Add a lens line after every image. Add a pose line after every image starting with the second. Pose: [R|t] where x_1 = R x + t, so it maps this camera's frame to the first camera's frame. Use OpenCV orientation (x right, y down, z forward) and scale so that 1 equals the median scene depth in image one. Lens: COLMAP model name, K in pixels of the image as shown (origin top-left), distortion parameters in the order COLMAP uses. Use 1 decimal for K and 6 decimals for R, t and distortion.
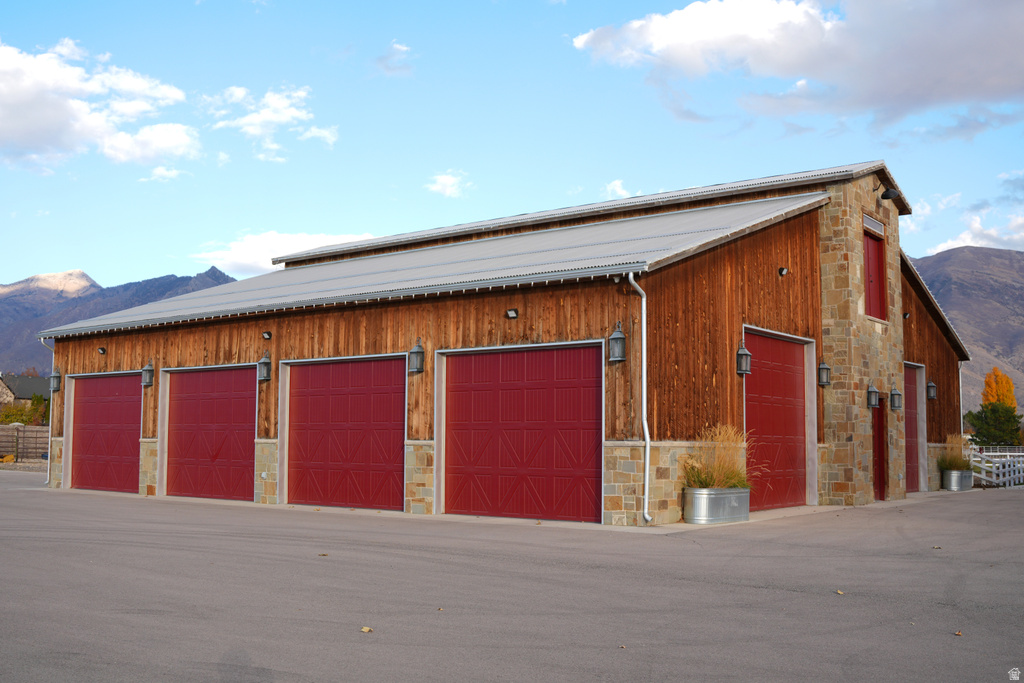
lens RADIAL K [[1062.8, 0, 494.4], [0, 1062.8, 342.5], [0, 0, 1]] dist [-0.132909, 0.025492]
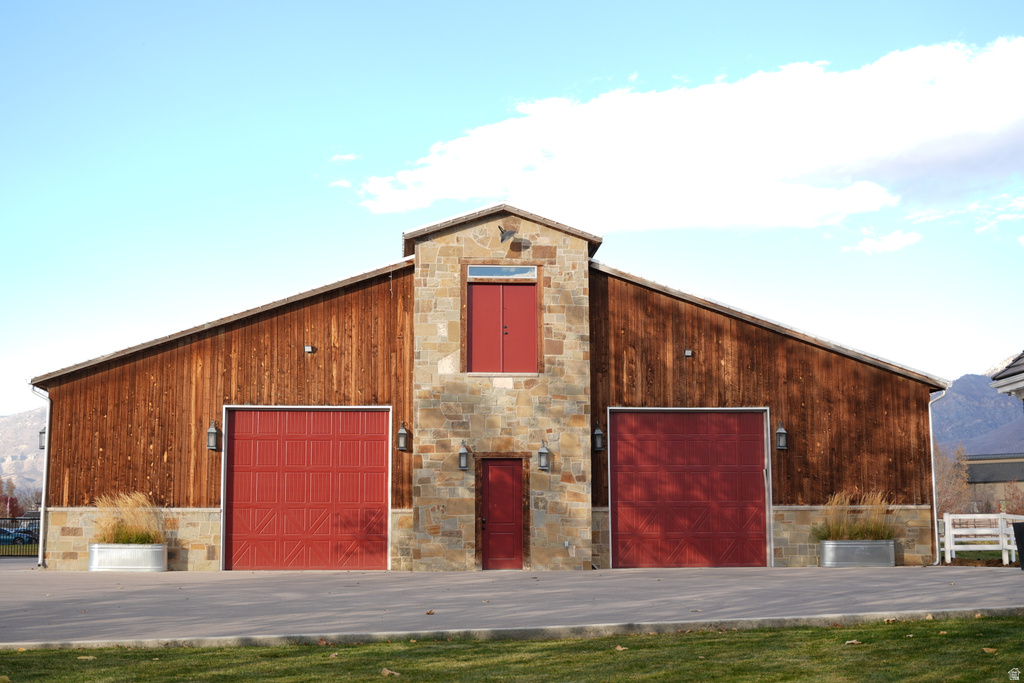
lens RADIAL K [[1299.5, 0, 512.0], [0, 1299.5, 341.5], [0, 0, 1]] dist [-0.100607, 0.051016]
pose [[0.672906, -0.120236, -0.729891, 1.543244], [0.081568, 0.992745, -0.088337, 0.066184], [0.735217, -0.000093, 0.677832, 0.282196]]
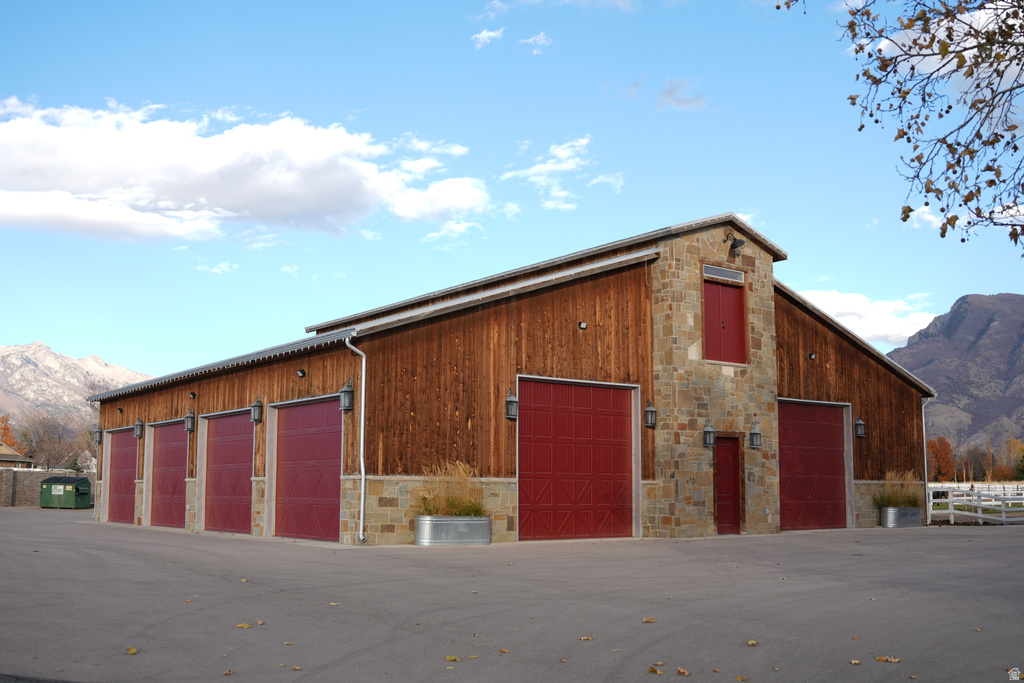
lens RADIAL K [[1096.2, 0, 512.0], [0, 1096.2, 341.5], [0, 0, 1]] dist [-0.202926, 0.186857]
pose [[0.967729, -0.040550, -0.248709, 0.545589], [0.029130, 0.998353, -0.049430, 0.005527], [0.250304, 0.040591, 0.967316, -0.154293]]
